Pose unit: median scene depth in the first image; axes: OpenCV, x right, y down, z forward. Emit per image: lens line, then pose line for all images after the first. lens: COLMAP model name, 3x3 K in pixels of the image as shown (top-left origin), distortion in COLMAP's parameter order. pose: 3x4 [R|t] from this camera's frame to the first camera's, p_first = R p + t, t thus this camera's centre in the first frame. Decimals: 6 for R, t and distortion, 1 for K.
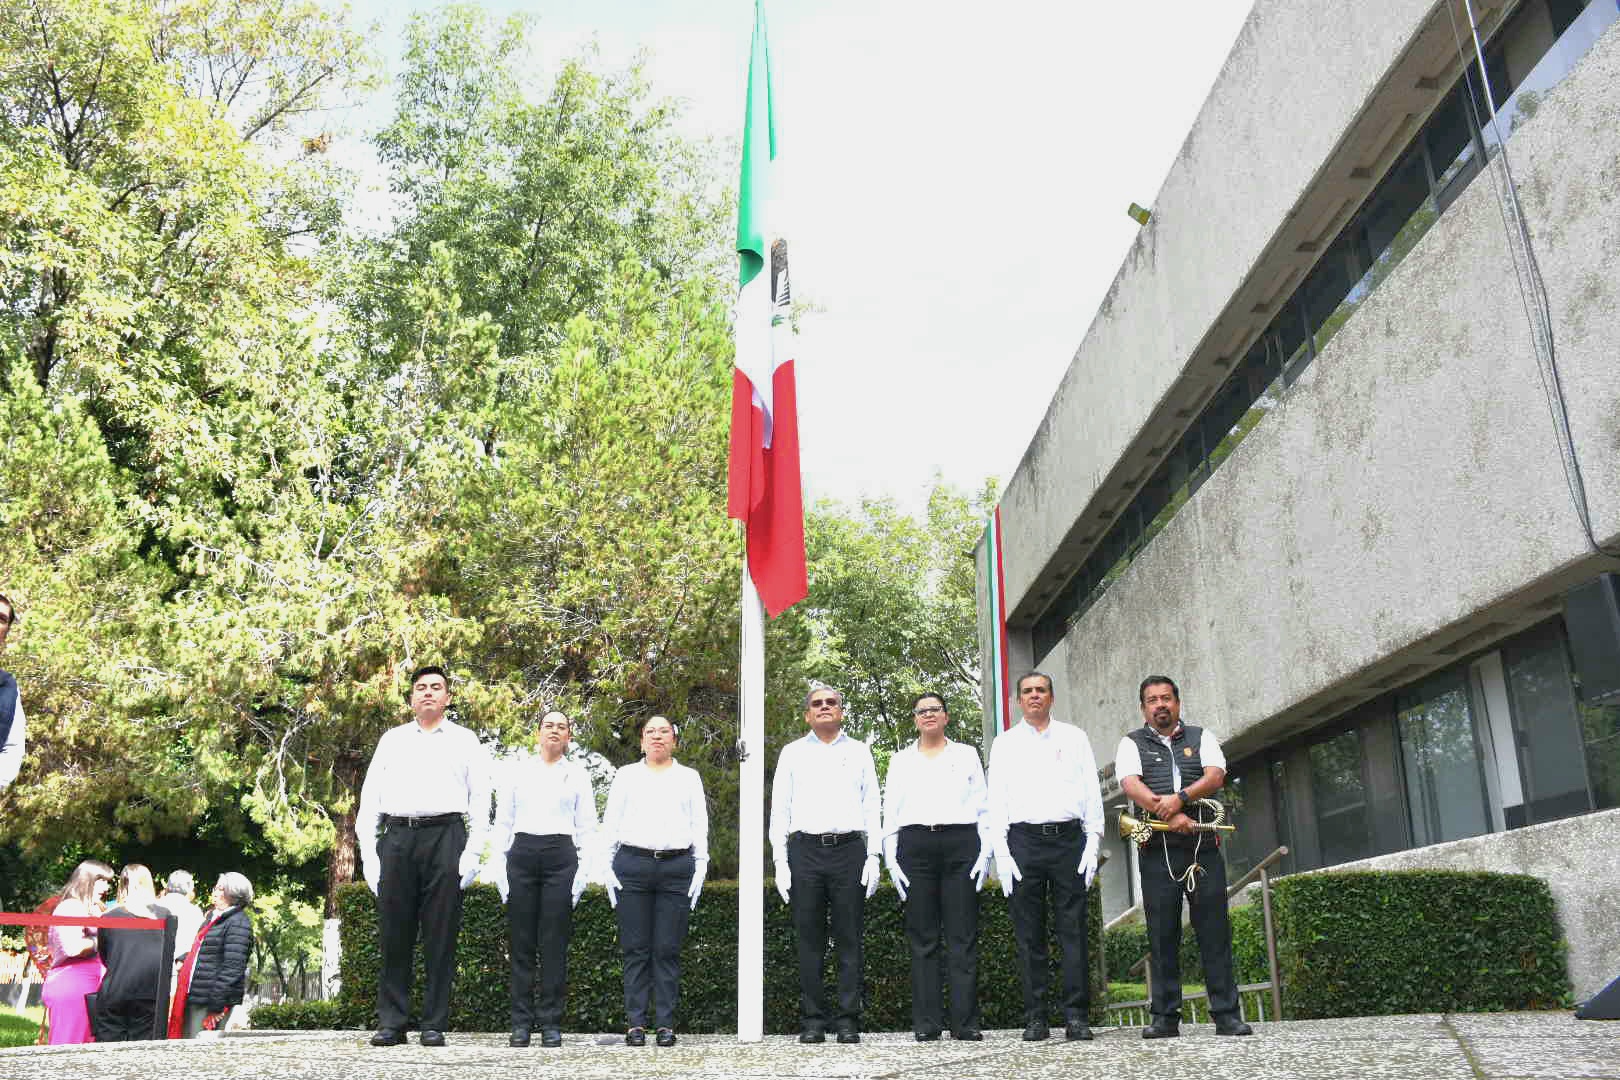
lens RADIAL K [[1272.3, 0, 797.7], [0, 1272.3, 543.6], [0, 0, 1]] dist [-0.157147, 0.119579]
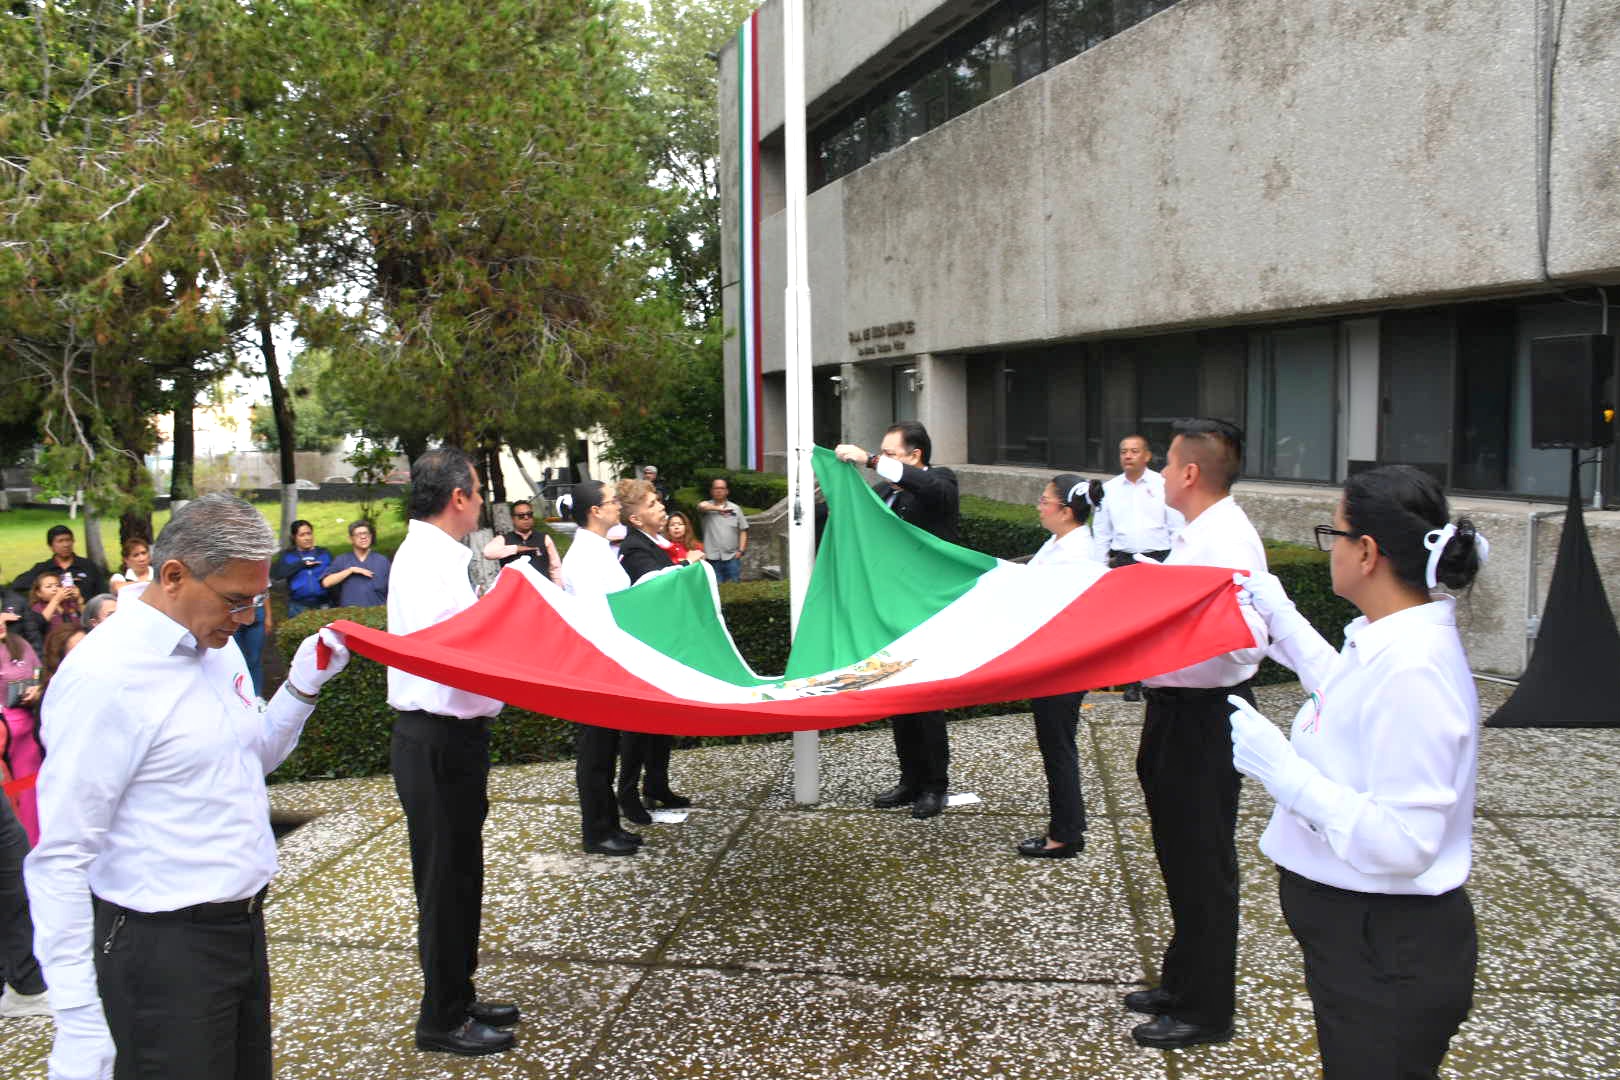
lens RADIAL K [[1272.3, 0, 797.7], [0, 1272.3, 543.6], [0, 0, 1]] dist [-0.157147, 0.119579]
pose [[0.961820, -0.041526, 0.270516, -0.169665], [-0.075265, 0.910178, 0.407322, -0.109894], [-0.263132, -0.412130, 0.872302, 0.107637]]
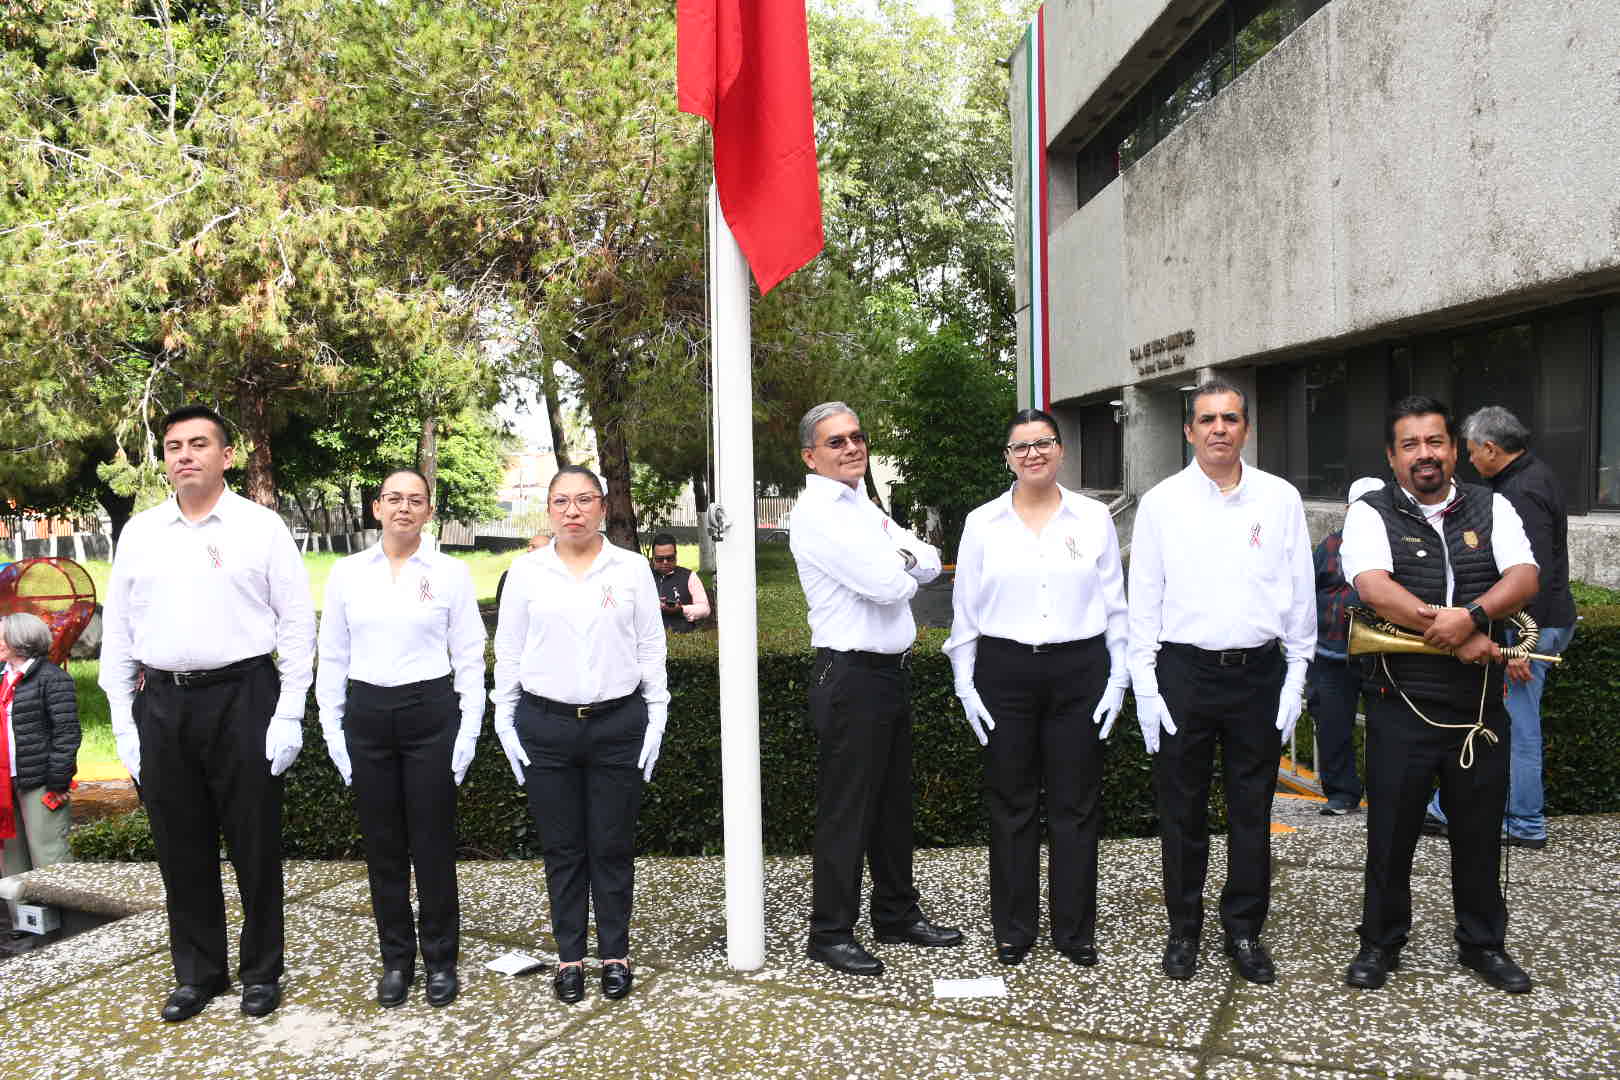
lens RADIAL K [[1272.3, 0, 797.7], [0, 1272.3, 543.6], [0, 0, 1]] dist [-0.157147, 0.119579]
pose [[0.999754, -0.018478, -0.012287, 0.000534], [0.021754, 0.925346, 0.378498, -0.030418], [0.004376, -0.378672, 0.925521, 0.254896]]
